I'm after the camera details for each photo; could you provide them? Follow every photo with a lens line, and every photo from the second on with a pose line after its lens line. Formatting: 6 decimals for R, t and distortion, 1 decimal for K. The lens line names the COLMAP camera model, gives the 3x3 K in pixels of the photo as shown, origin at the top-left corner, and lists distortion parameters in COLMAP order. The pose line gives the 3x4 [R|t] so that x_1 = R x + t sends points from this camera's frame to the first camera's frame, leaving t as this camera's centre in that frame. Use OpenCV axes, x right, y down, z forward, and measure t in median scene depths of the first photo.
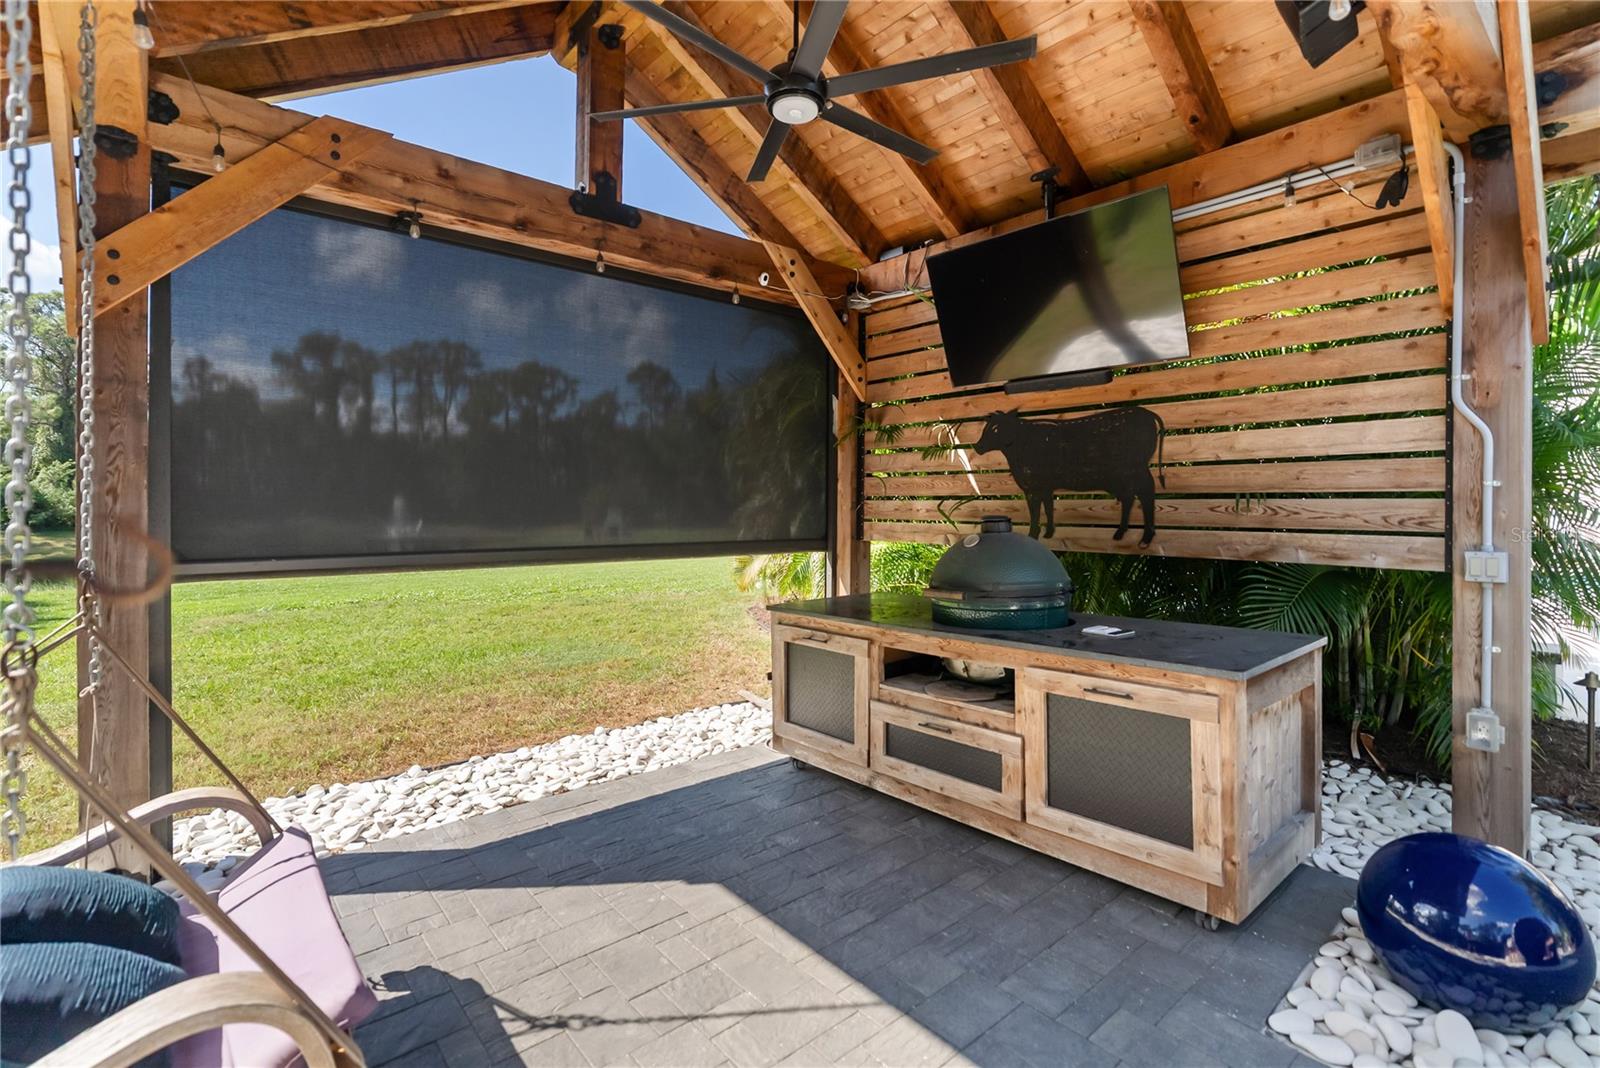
lens RADIAL K [[733.6, 0, 791.9], [0, 733.6, 518.3], [0, 0, 1]] dist [-0.003144, 0.001412]
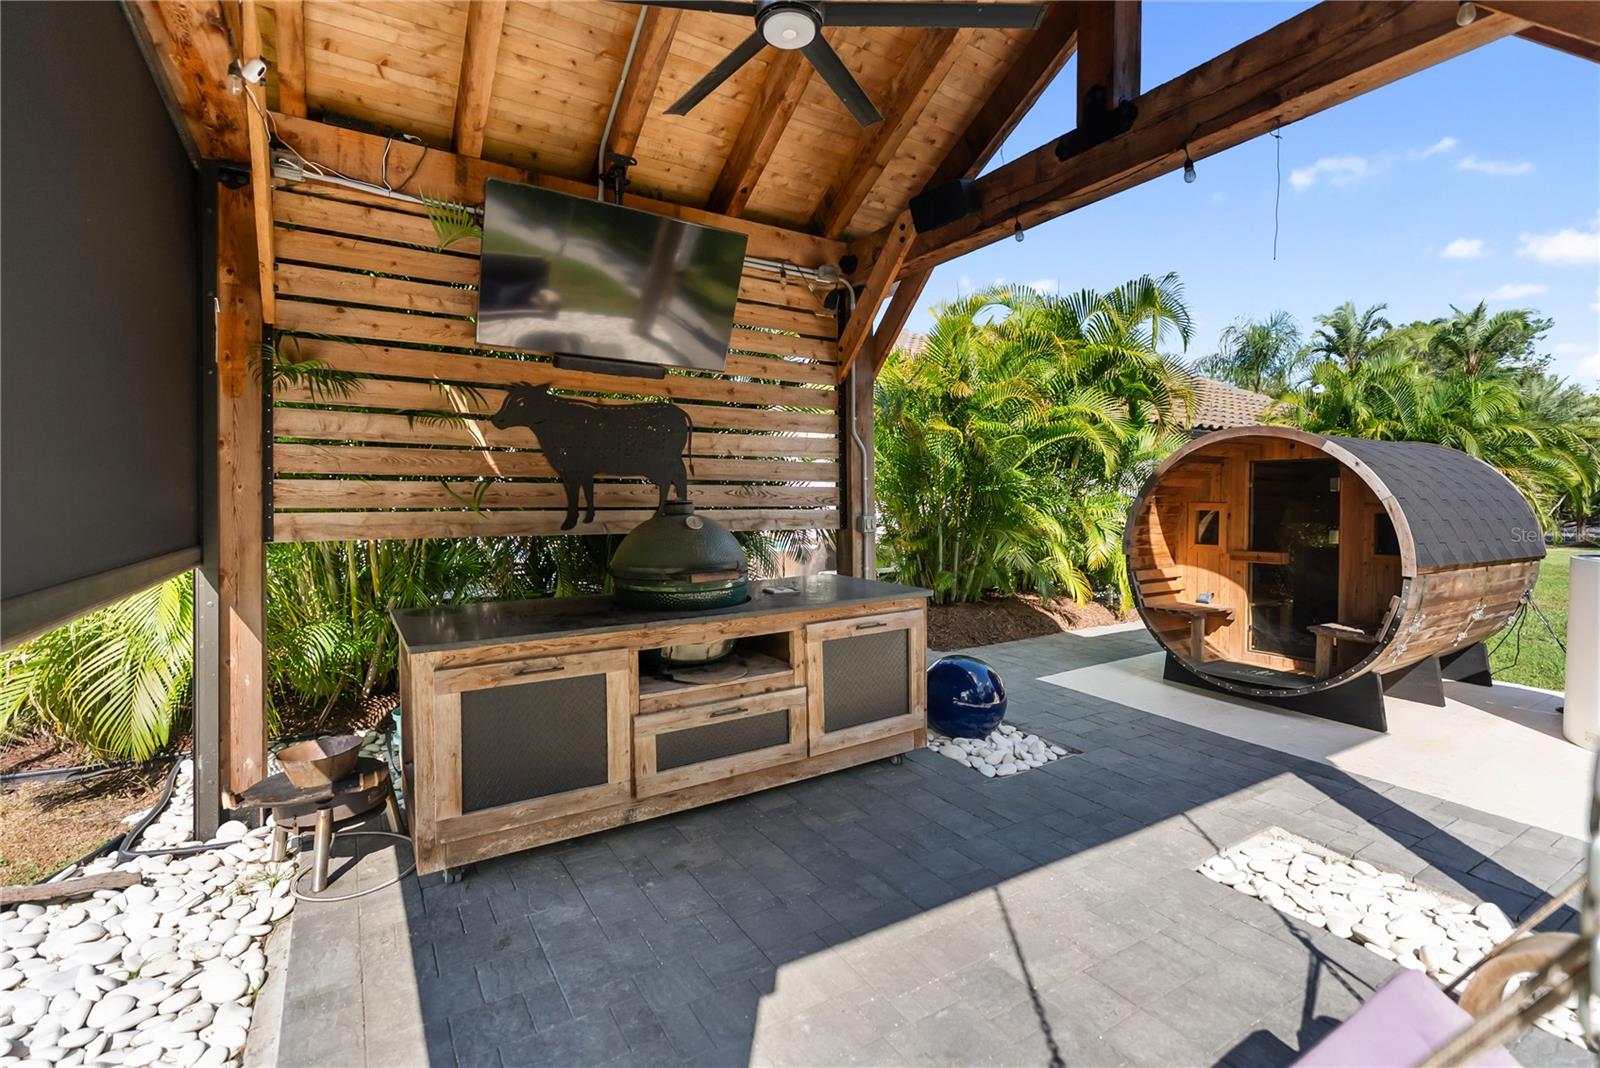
lens RADIAL K [[733.6, 0, 792.9], [0, 733.6, 512.7], [0, 0, 1]] dist [-0.003144, 0.001412]
pose [[0.154681, -0.019311, 0.987776, -0.705444], [0.017448, 0.999706, 0.016812, 0.002484], [-0.987810, 0.014634, 0.154973, 0.705040]]
